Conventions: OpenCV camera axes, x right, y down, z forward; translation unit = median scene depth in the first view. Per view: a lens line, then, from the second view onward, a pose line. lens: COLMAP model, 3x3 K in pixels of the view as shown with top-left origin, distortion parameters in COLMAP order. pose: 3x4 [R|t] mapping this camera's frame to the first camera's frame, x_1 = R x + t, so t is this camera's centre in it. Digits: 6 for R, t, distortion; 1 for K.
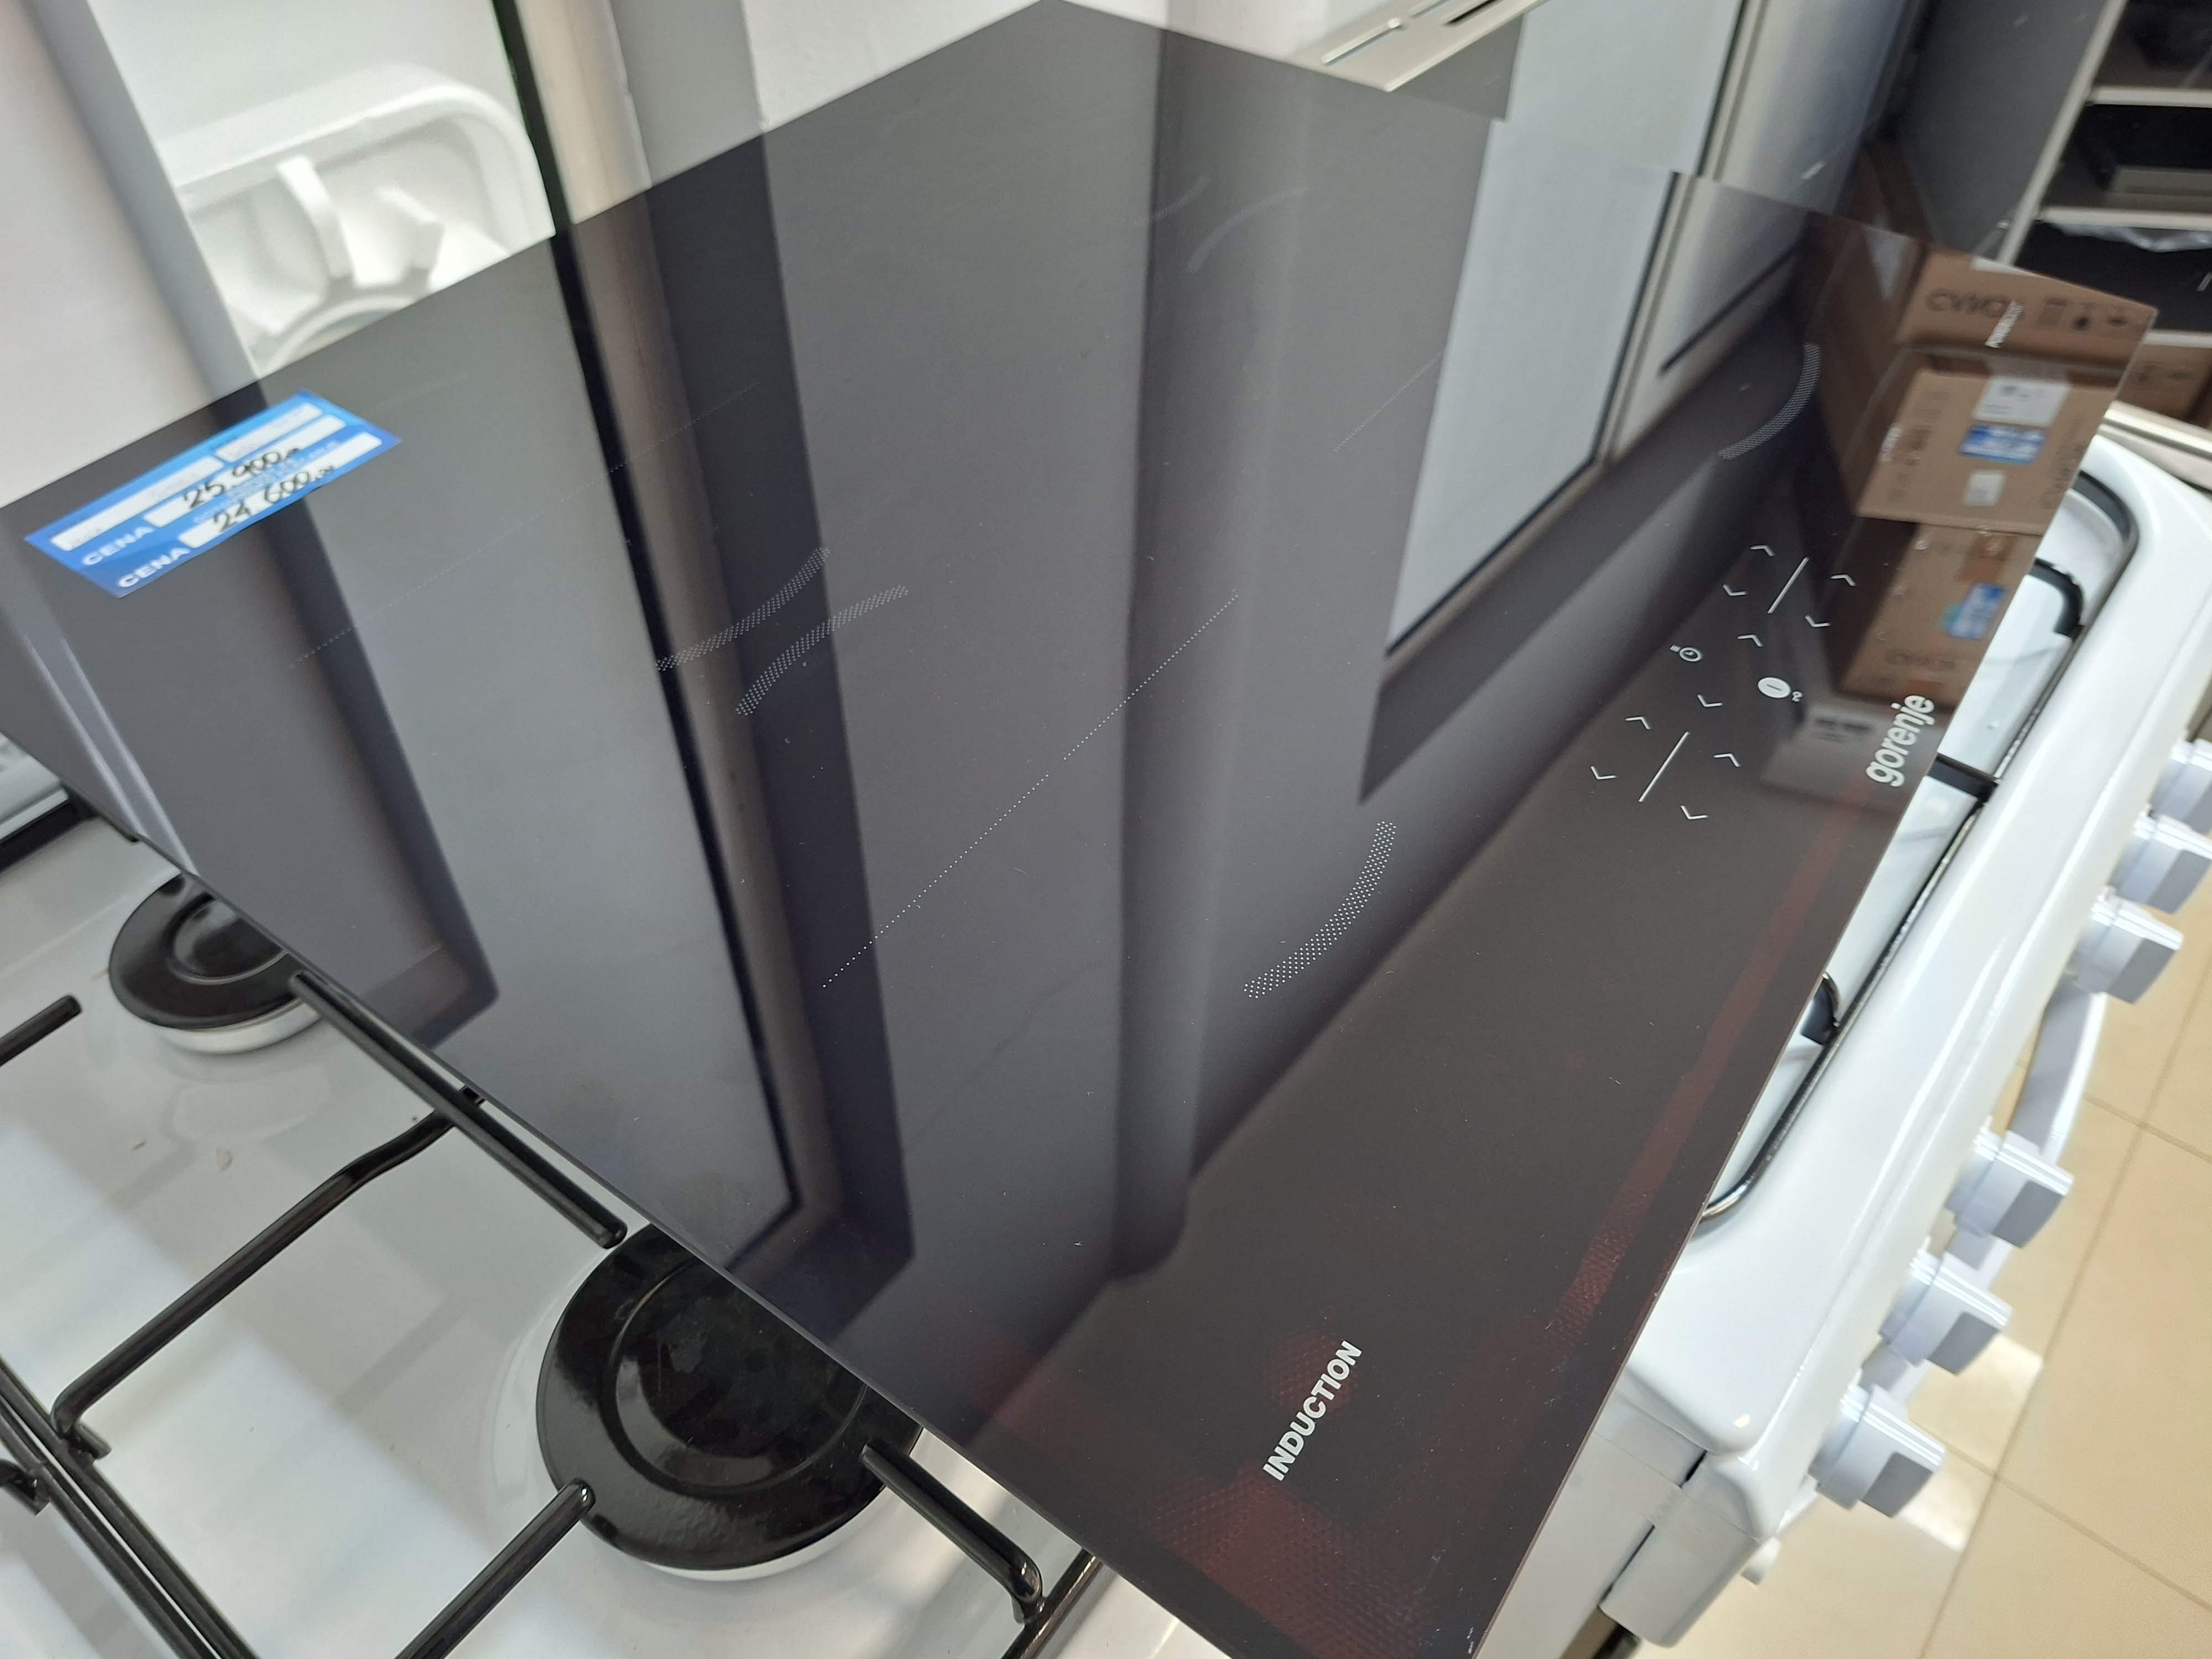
lens RADIAL K [[1575.8, 0, 1106.0], [0, 1575.8, 829.5], [0, 0, 1]] dist [-0.000083, 0.001261]
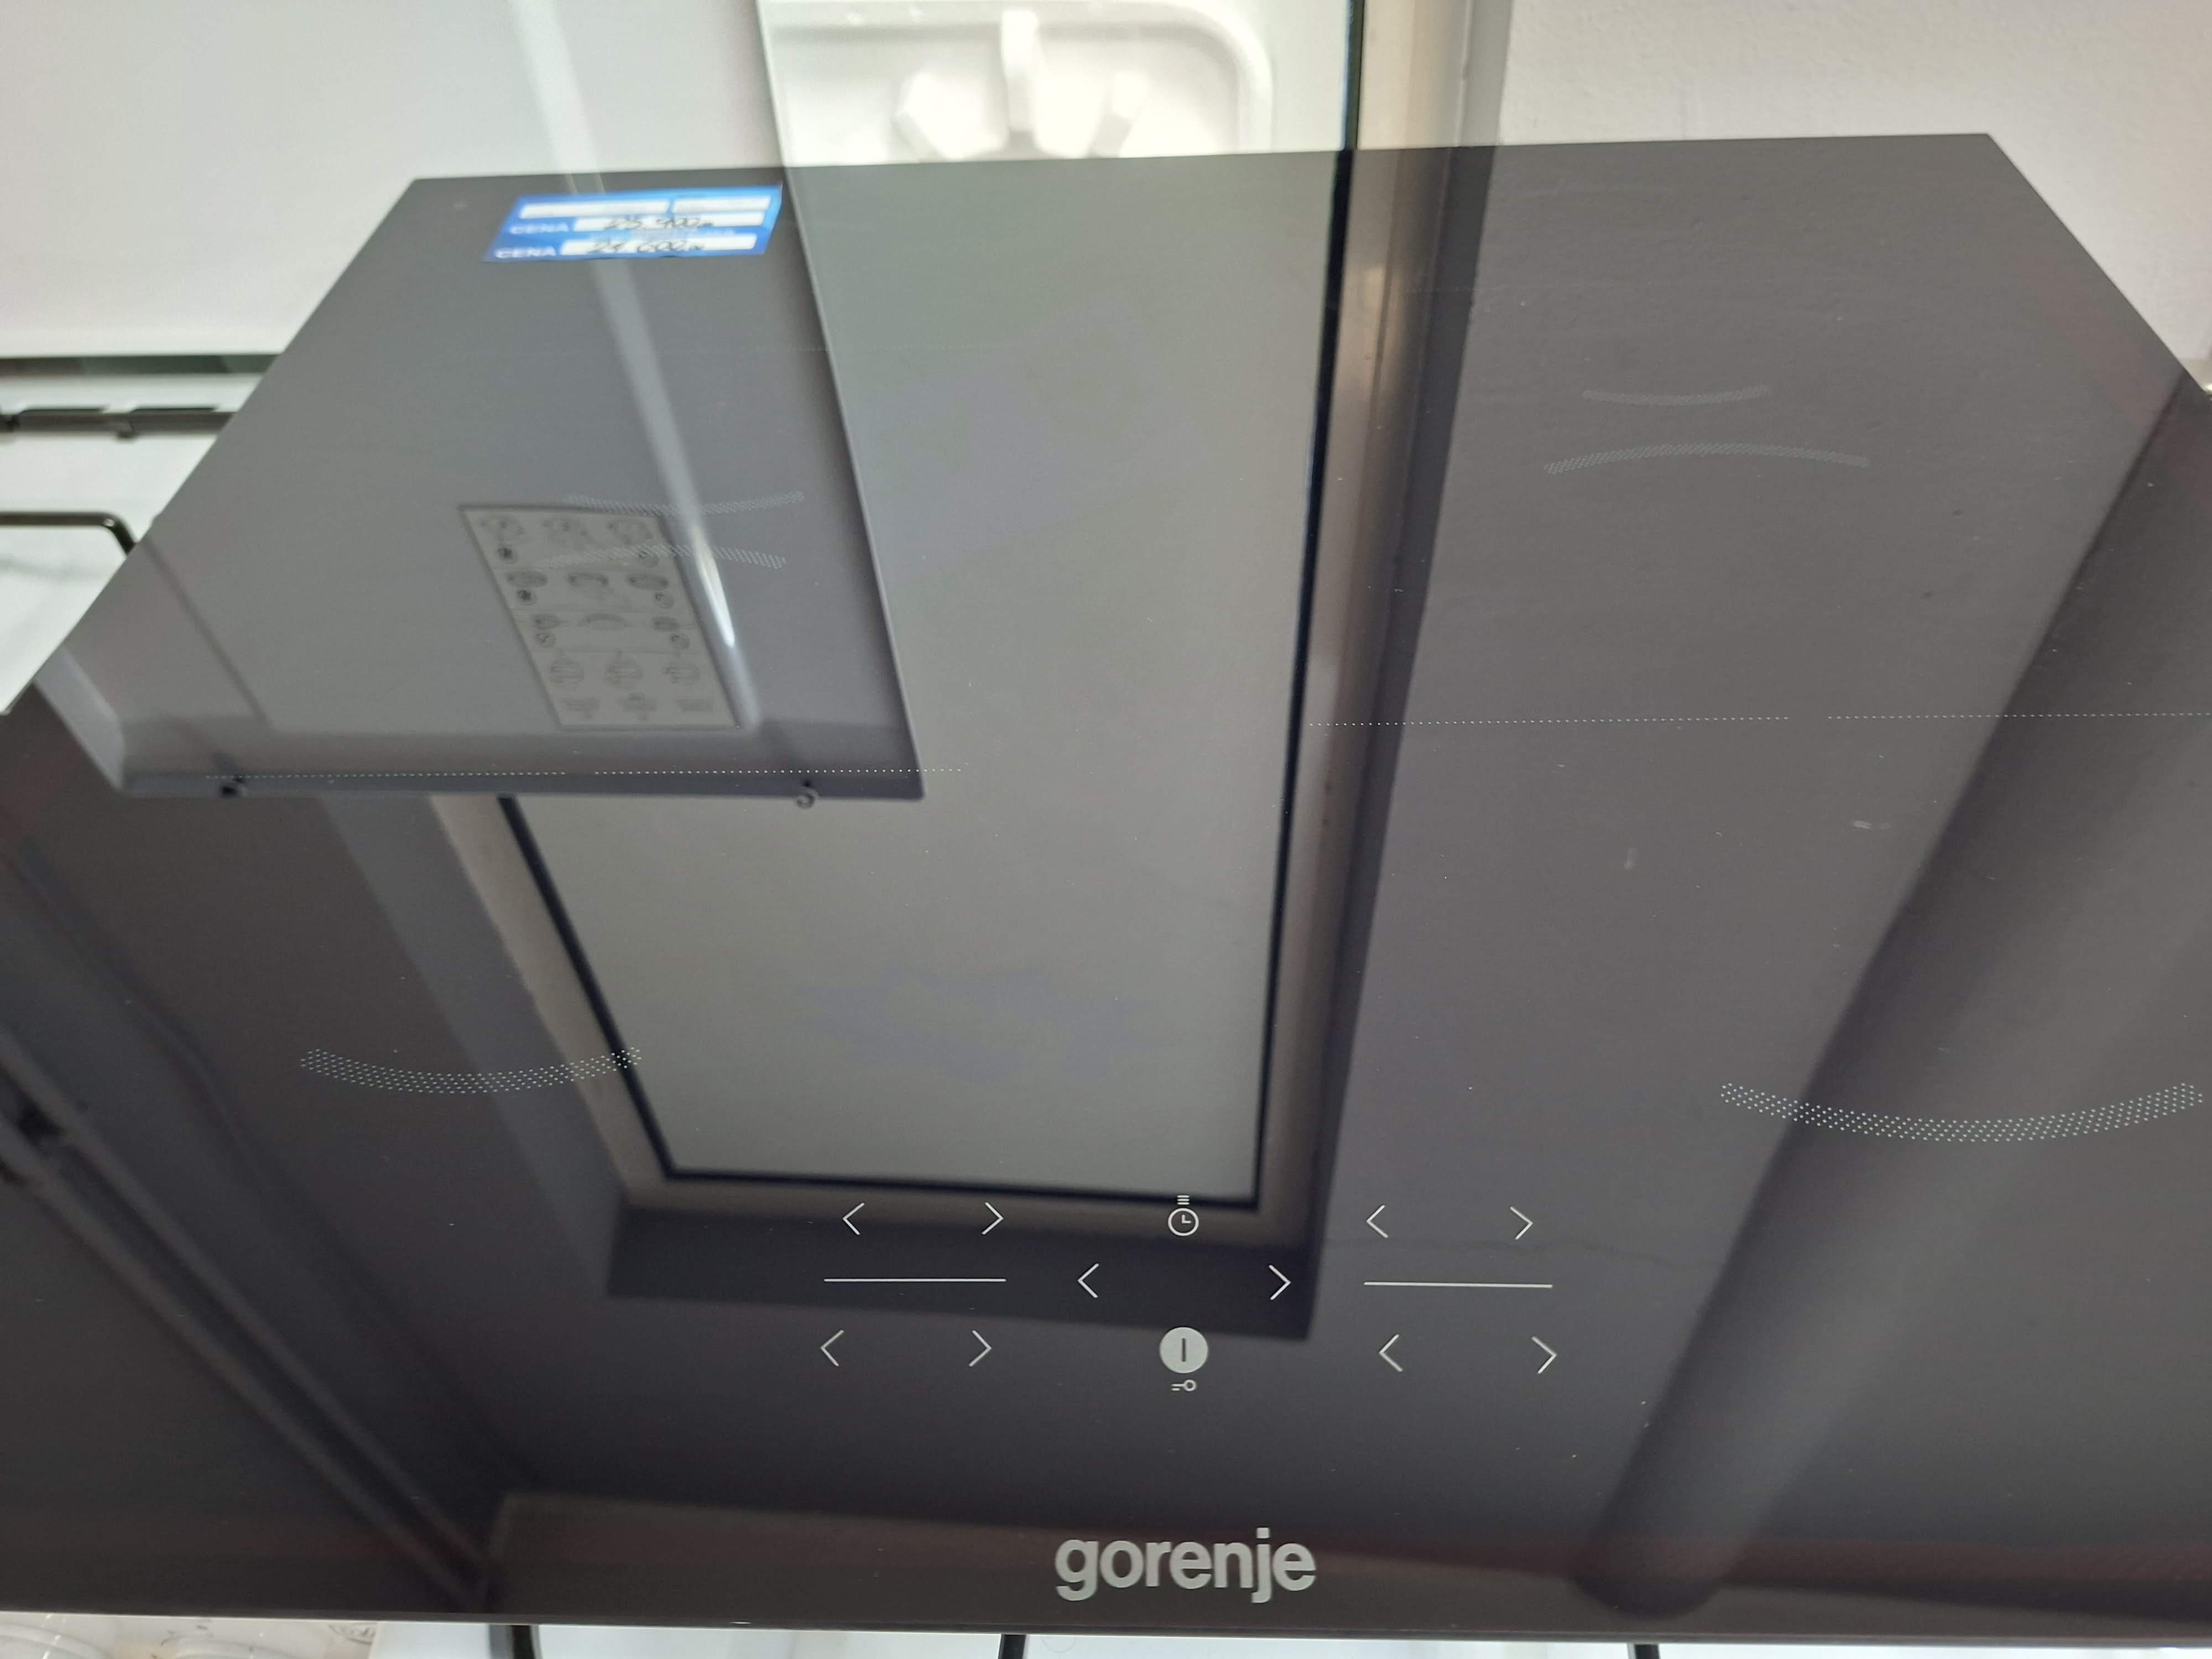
lens RADIAL K [[1565.1, 0, 1113.8], [0, 1565.1, 851.7], [0, 0, 1]] dist [0.023303, -0.004993]
pose [[0.553413, 0.584417, -0.593457, 0.595404], [-0.575328, 0.783438, 0.234997, -0.335308], [0.602272, 0.211382, 0.769796, 0.427904]]
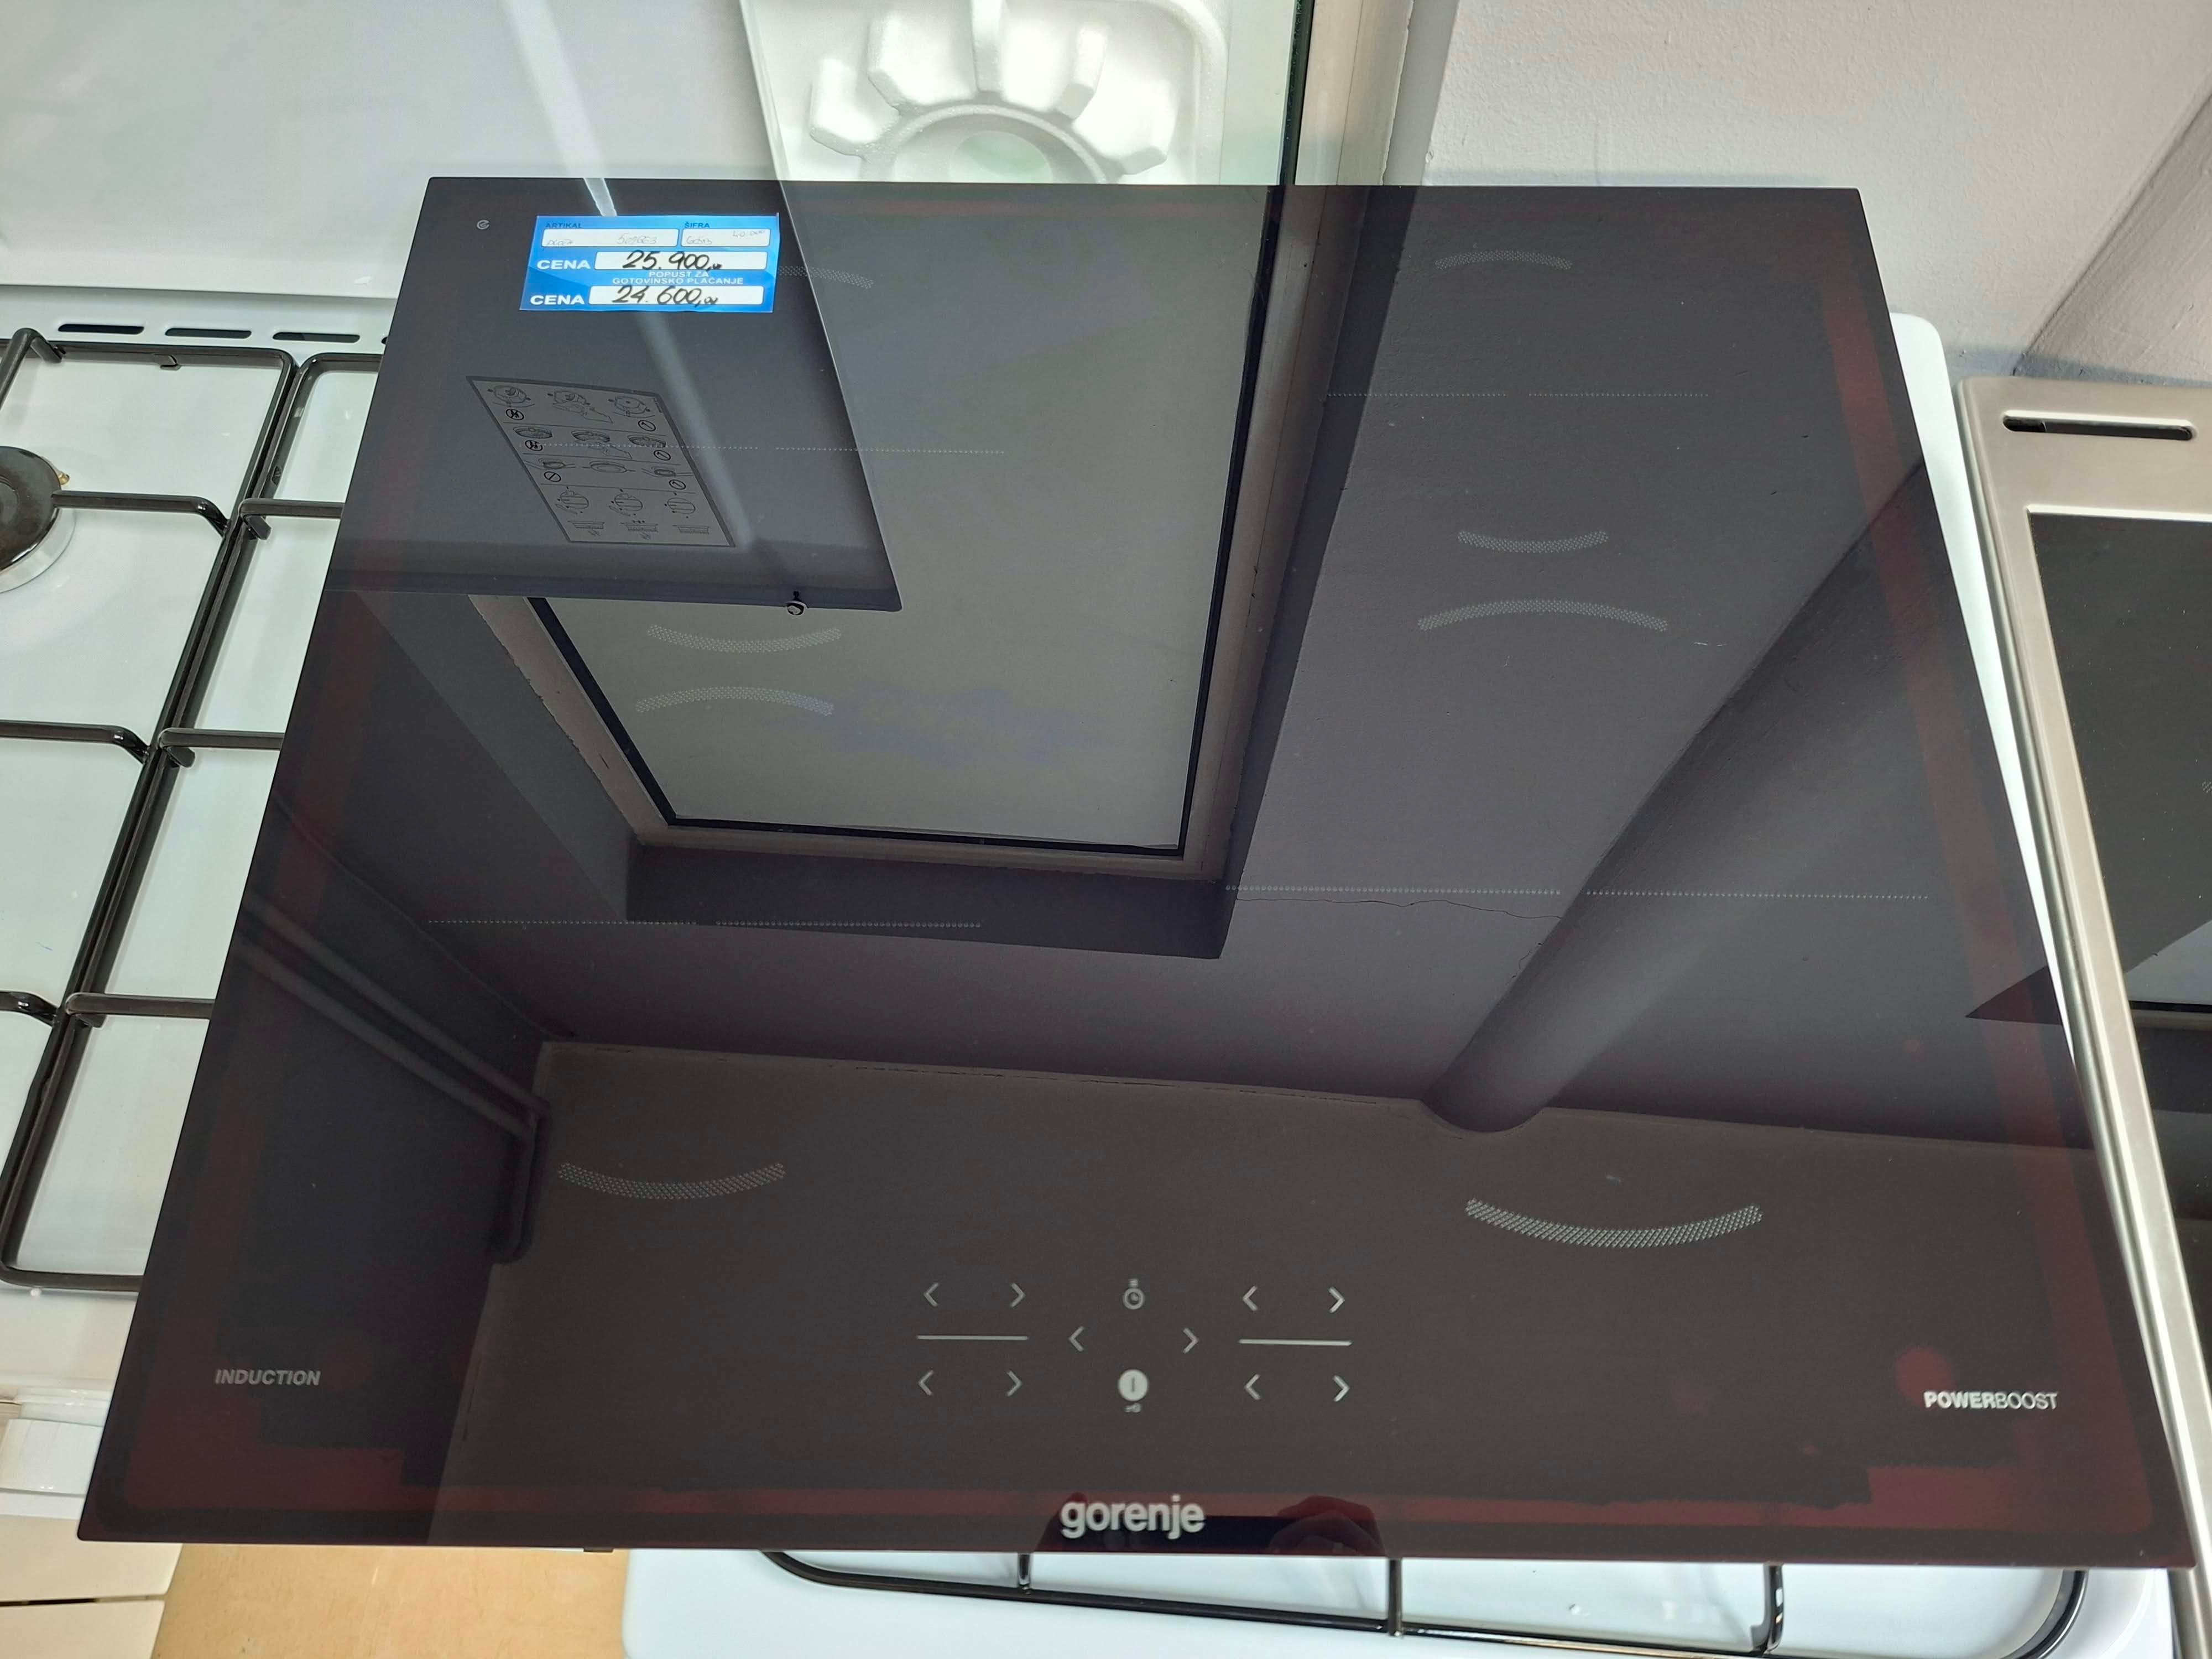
lens RADIAL K [[1519.0, 0, 1104.1], [0, 1519.0, 857.2], [0, 0, 1]] dist [0.058168, 0.000636]
pose [[0.566512, 0.748746, -0.344157, 0.453310], [-0.594493, 0.660558, 0.458520, -0.707140], [0.570650, -0.055158, 0.819339, 0.154426]]
